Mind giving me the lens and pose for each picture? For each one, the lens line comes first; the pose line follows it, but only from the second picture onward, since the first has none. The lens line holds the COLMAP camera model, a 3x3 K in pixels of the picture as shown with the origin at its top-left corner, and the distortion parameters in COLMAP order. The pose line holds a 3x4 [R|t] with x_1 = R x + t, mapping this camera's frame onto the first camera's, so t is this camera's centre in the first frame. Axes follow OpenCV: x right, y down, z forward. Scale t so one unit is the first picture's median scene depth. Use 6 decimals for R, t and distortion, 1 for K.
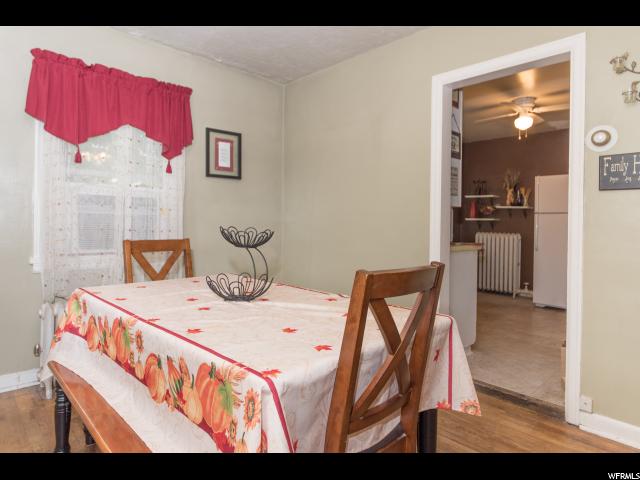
lens RADIAL K [[375.3, 0, 313.9], [0, 375.3, 223.3], [0, 0, 1]] dist [0.003094, 0.000545]
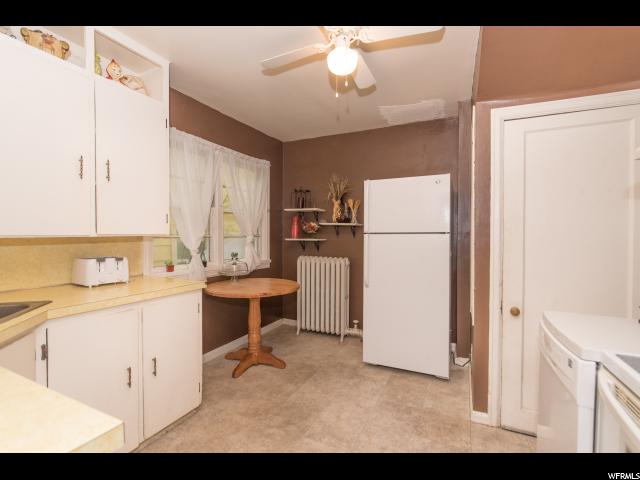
lens RADIAL K [[317.7, 0, 320.5], [0, 317.7, 238.5], [0, 0, 1]] dist [-0.006522, -0.000727]
pose [[0.922626, -0.013762, 0.385450, 0.234034], [0.011805, 0.999903, 0.007445, -0.017174], [-0.385515, -0.002319, 0.922699, 0.398947]]
